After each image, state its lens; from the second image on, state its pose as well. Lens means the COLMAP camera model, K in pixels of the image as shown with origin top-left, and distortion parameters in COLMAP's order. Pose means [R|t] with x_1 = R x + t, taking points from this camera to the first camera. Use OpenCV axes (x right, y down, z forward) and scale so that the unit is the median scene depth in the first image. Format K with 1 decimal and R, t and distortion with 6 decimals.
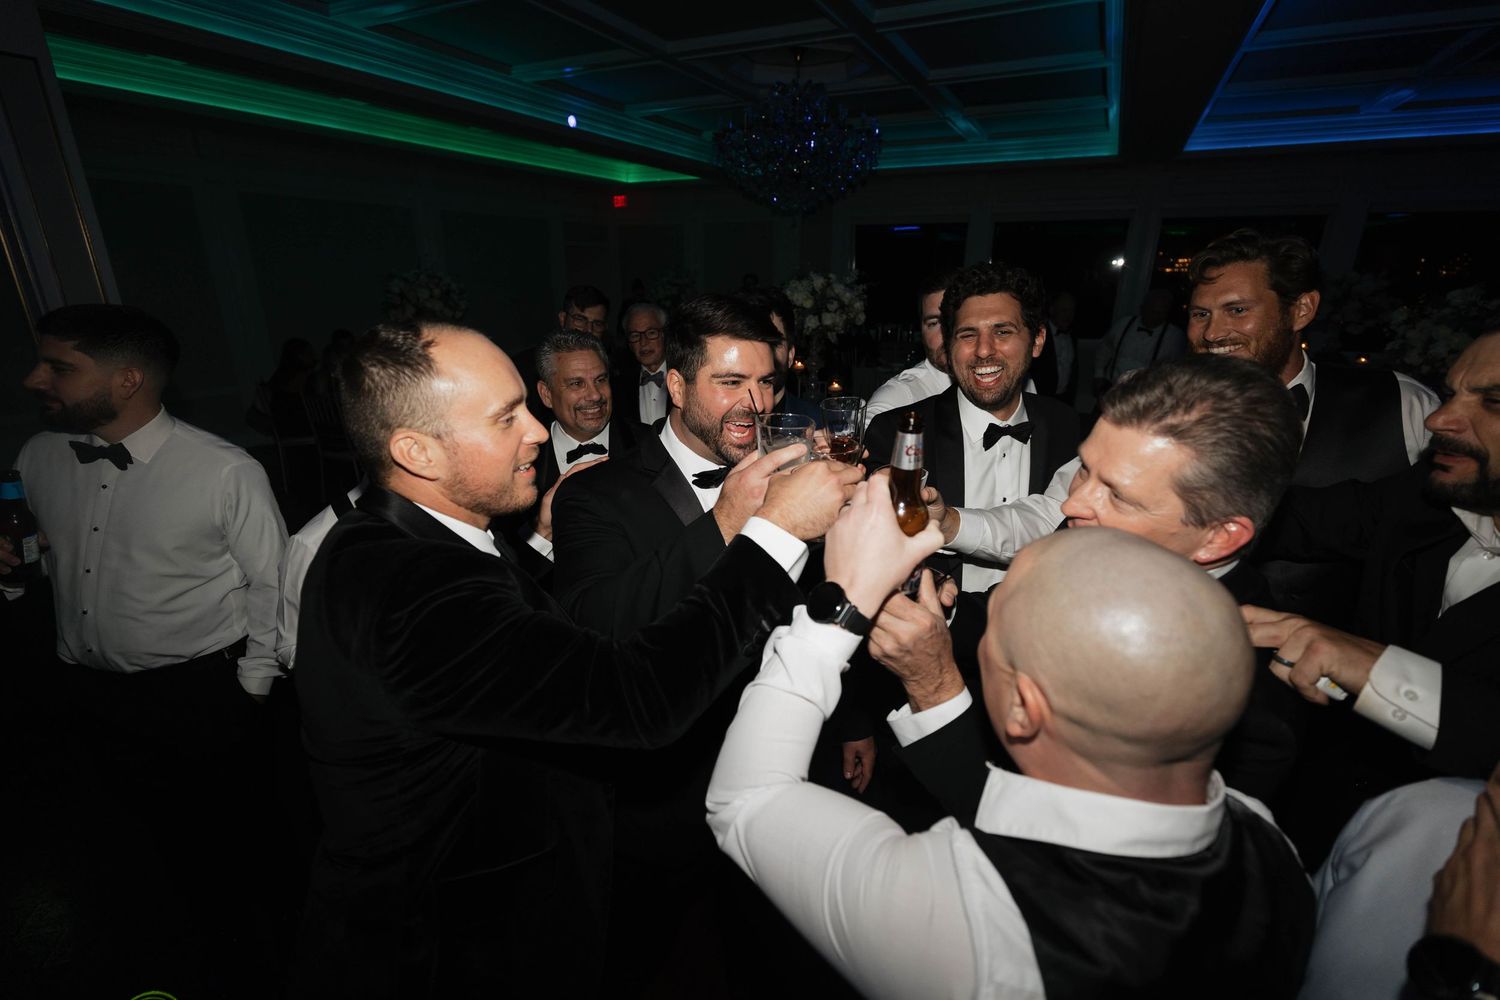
lens RADIAL K [[688.2, 0, 760.7], [0, 688.2, 486.3], [0, 0, 1]] dist [0.012187, -0.000885]
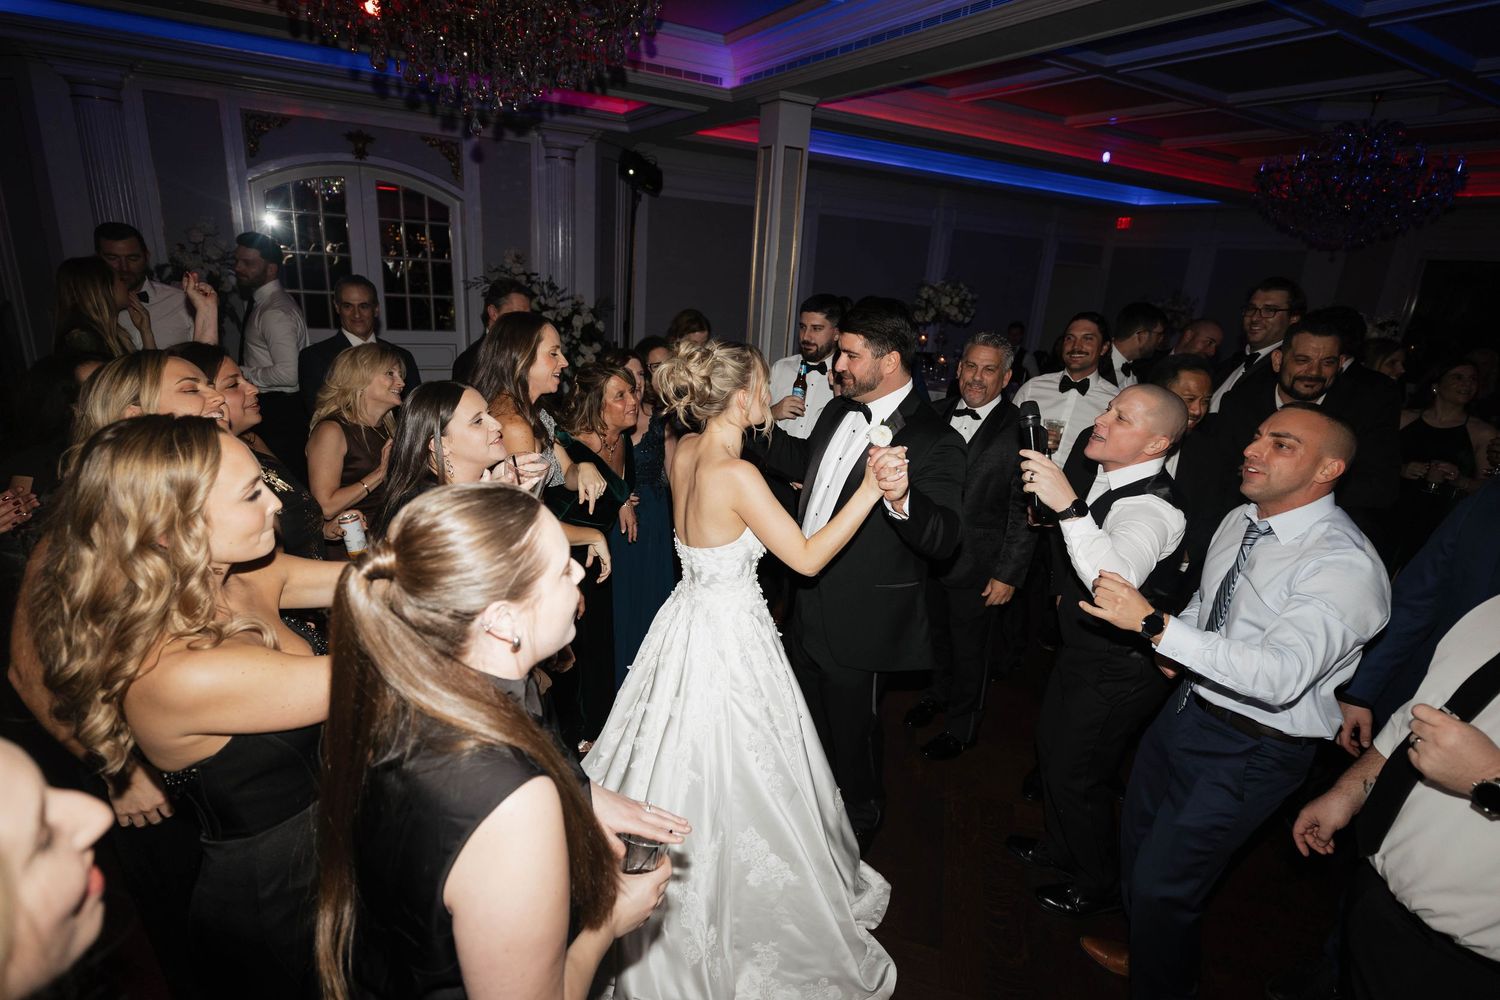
lens RADIAL K [[770.6, 0, 748.0], [0, 770.6, 498.0], [0, 0, 1]] dist [0.014435, -0.003042]
pose [[0.830017, 0.213450, -0.515277, 0.004738], [-0.232560, 0.972176, 0.028106, 0.126454], [0.506939, 0.096505, 0.856563, -0.384648]]
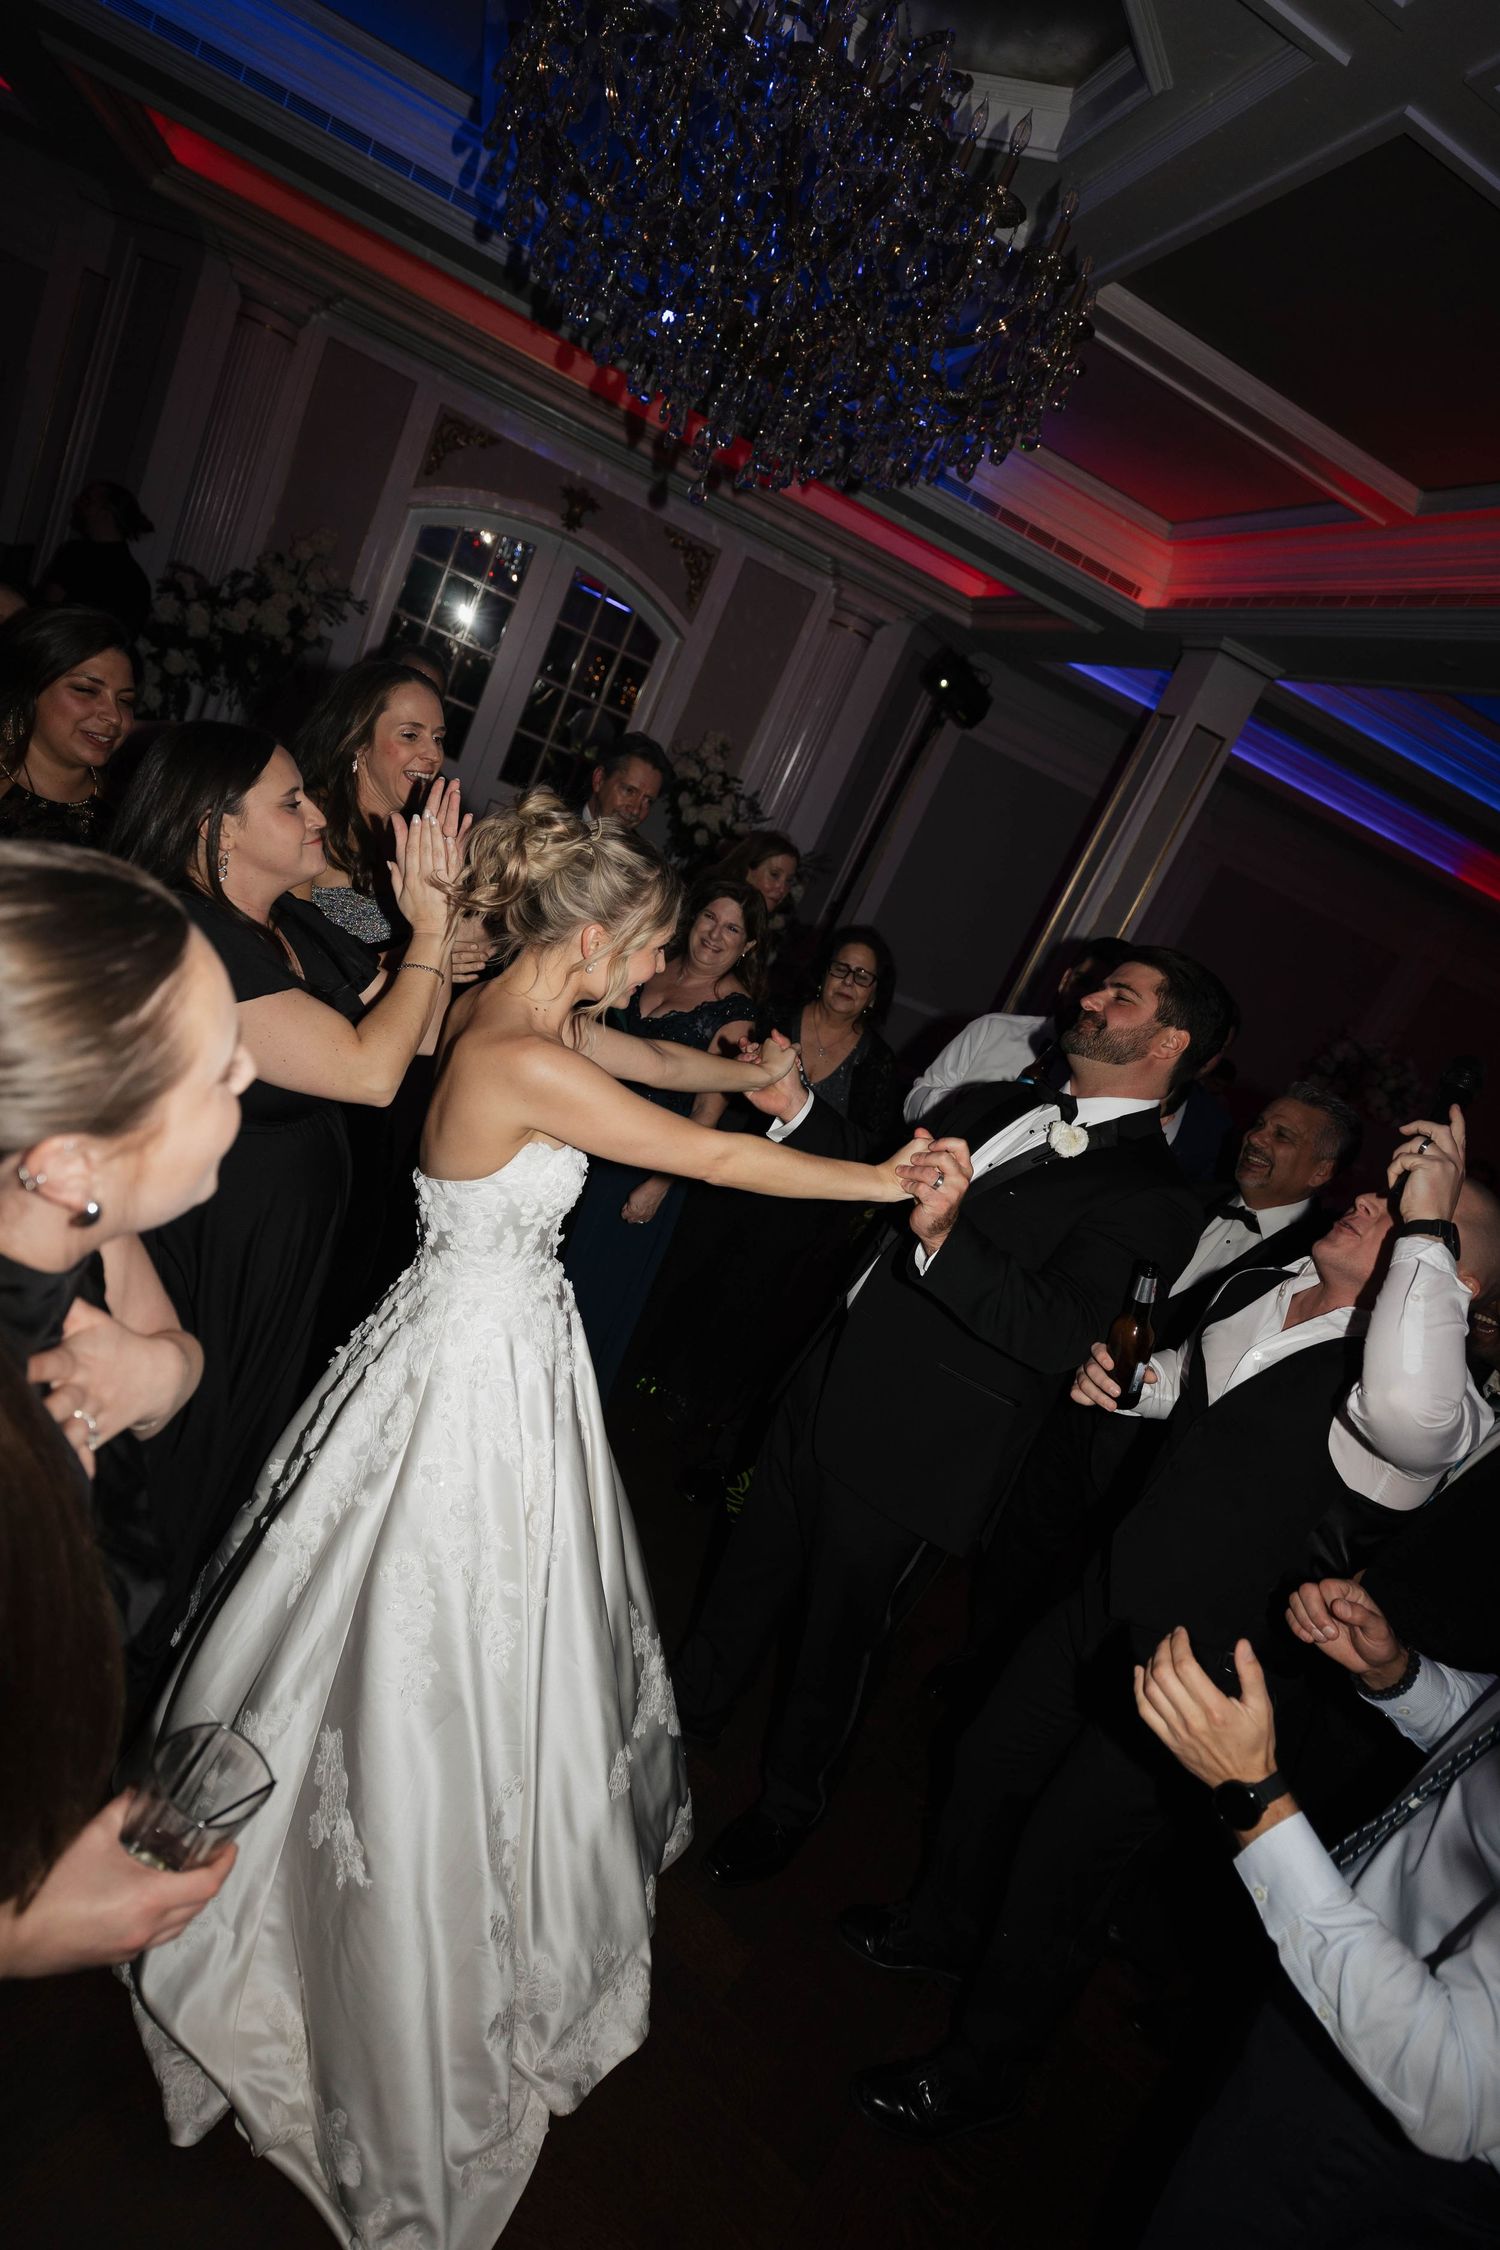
lens RADIAL K [[1254.1, 0, 748.1], [0, 1254.1, 1119.7], [0, 0, 1]] dist [0.011006, -0.003115]
pose [[0.583874, 0.467171, -0.663960, 0.010226], [-0.604346, 0.796202, 0.028768, 0.119587], [0.542086, 0.384465, 0.747214, -0.329184]]
